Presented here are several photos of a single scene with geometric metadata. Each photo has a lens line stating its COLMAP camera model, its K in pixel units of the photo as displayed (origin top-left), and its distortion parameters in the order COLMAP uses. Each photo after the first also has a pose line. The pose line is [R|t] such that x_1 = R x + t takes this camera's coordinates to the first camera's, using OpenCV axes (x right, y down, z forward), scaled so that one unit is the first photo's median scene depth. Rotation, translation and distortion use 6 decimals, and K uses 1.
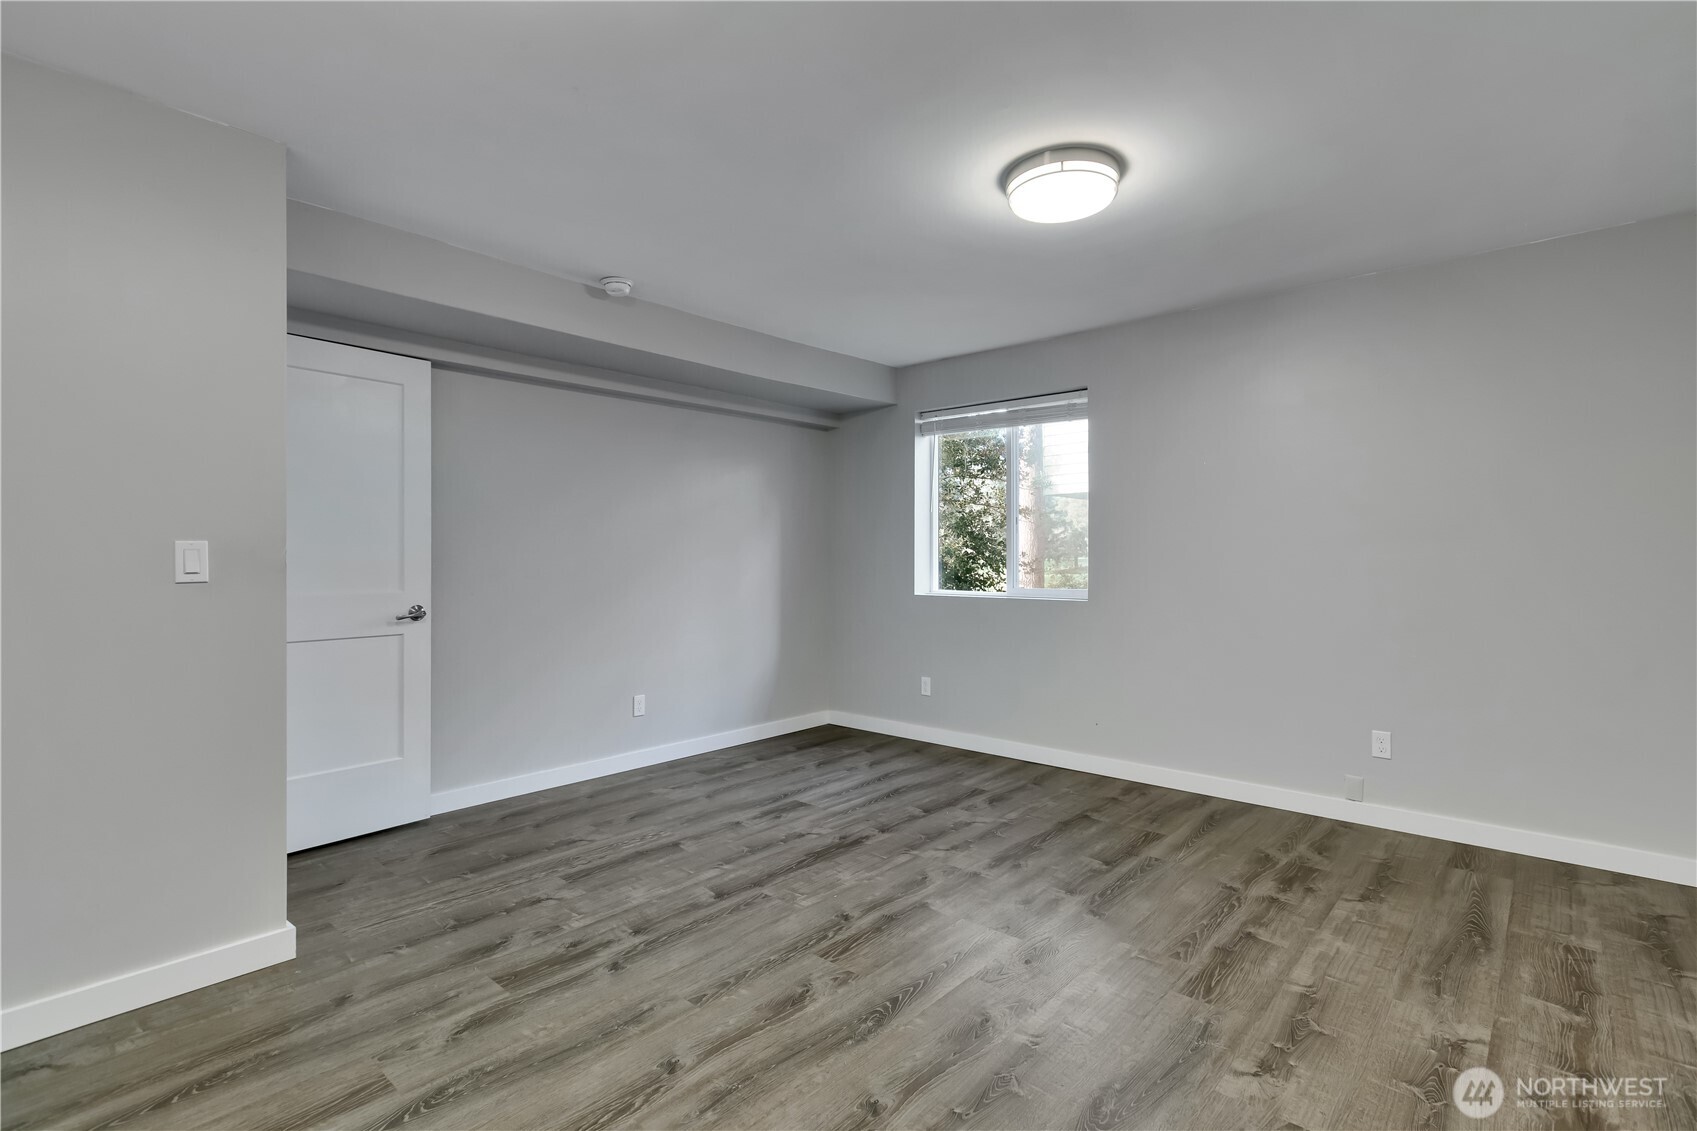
lens RADIAL K [[785.2, 0, 868.9], [0, 785.2, 541.2], [0, 0, 1]] dist [-0.000749, 0.000181]
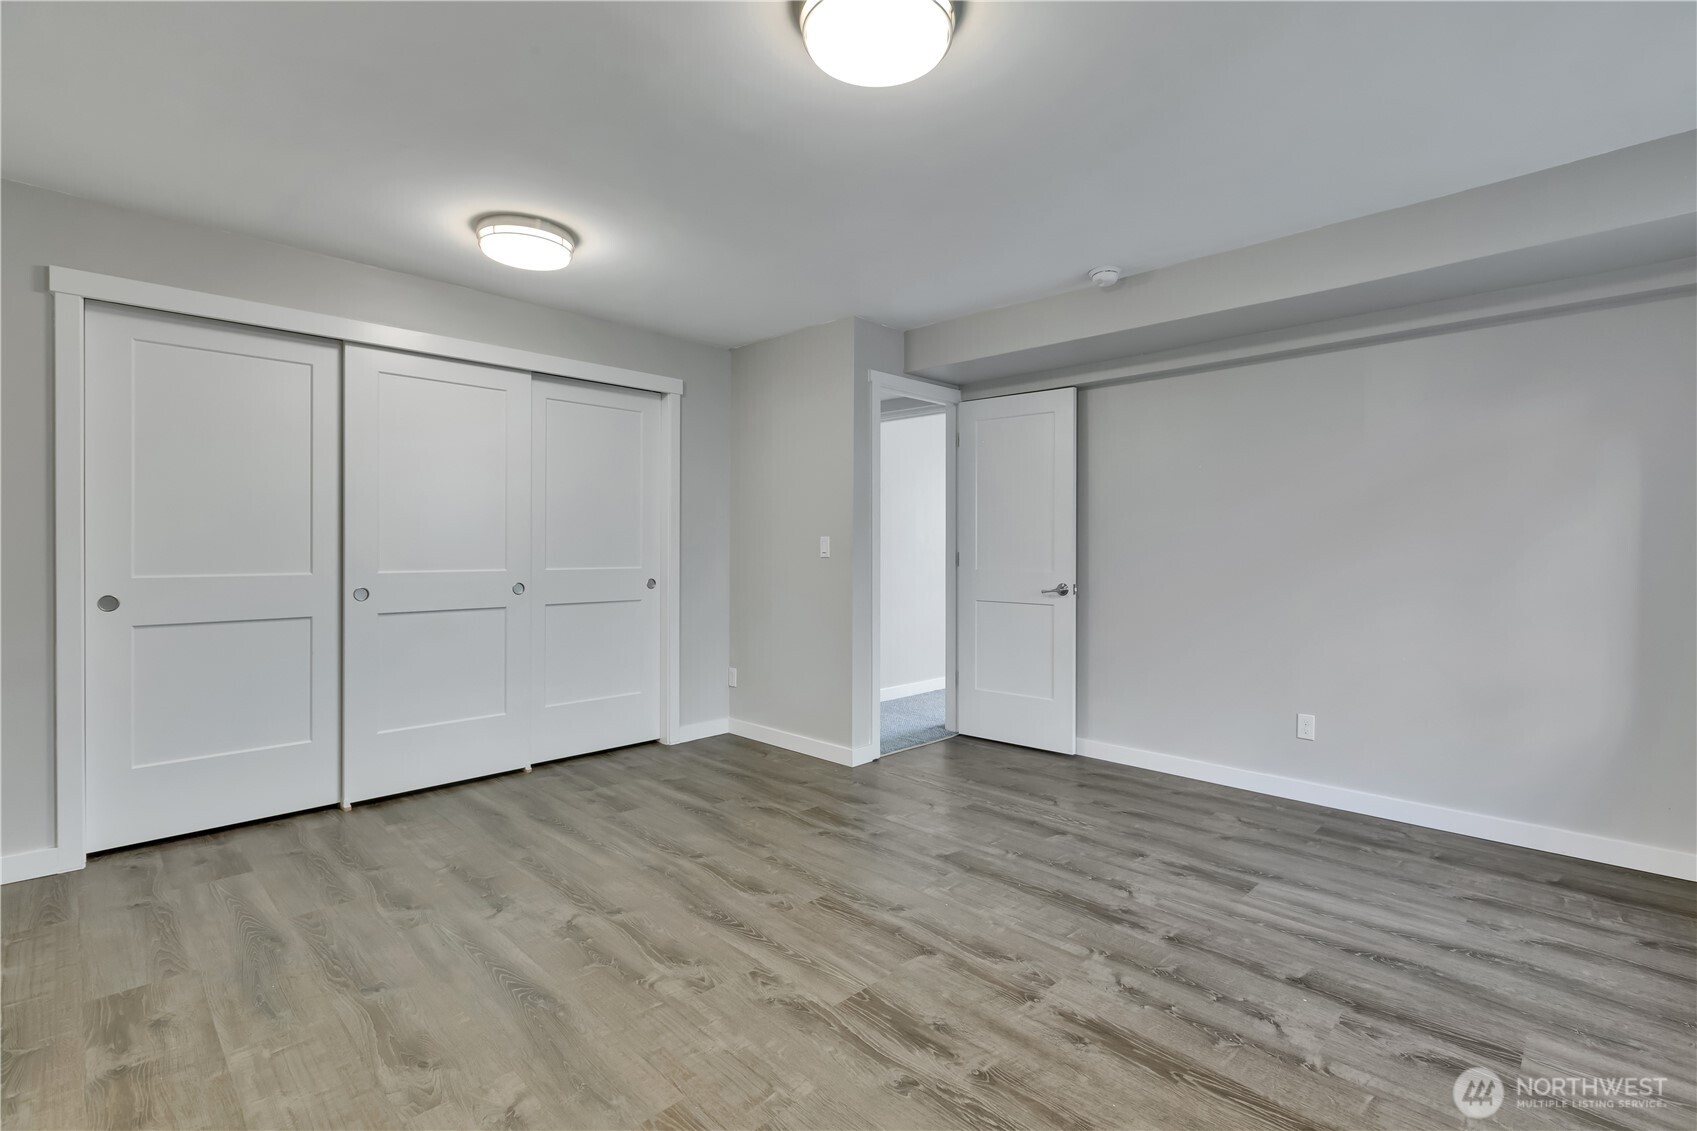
lens RADIAL K [[785.2, 0, 868.9], [0, 785.2, 541.2], [0, 0, 1]] dist [-0.000749, 0.000181]
pose [[-0.050387, -0.006021, -0.998712, 0.754975], [0.017775, 0.999818, -0.006924, 0.017254], [0.998572, -0.018101, -0.050271, 0.801770]]
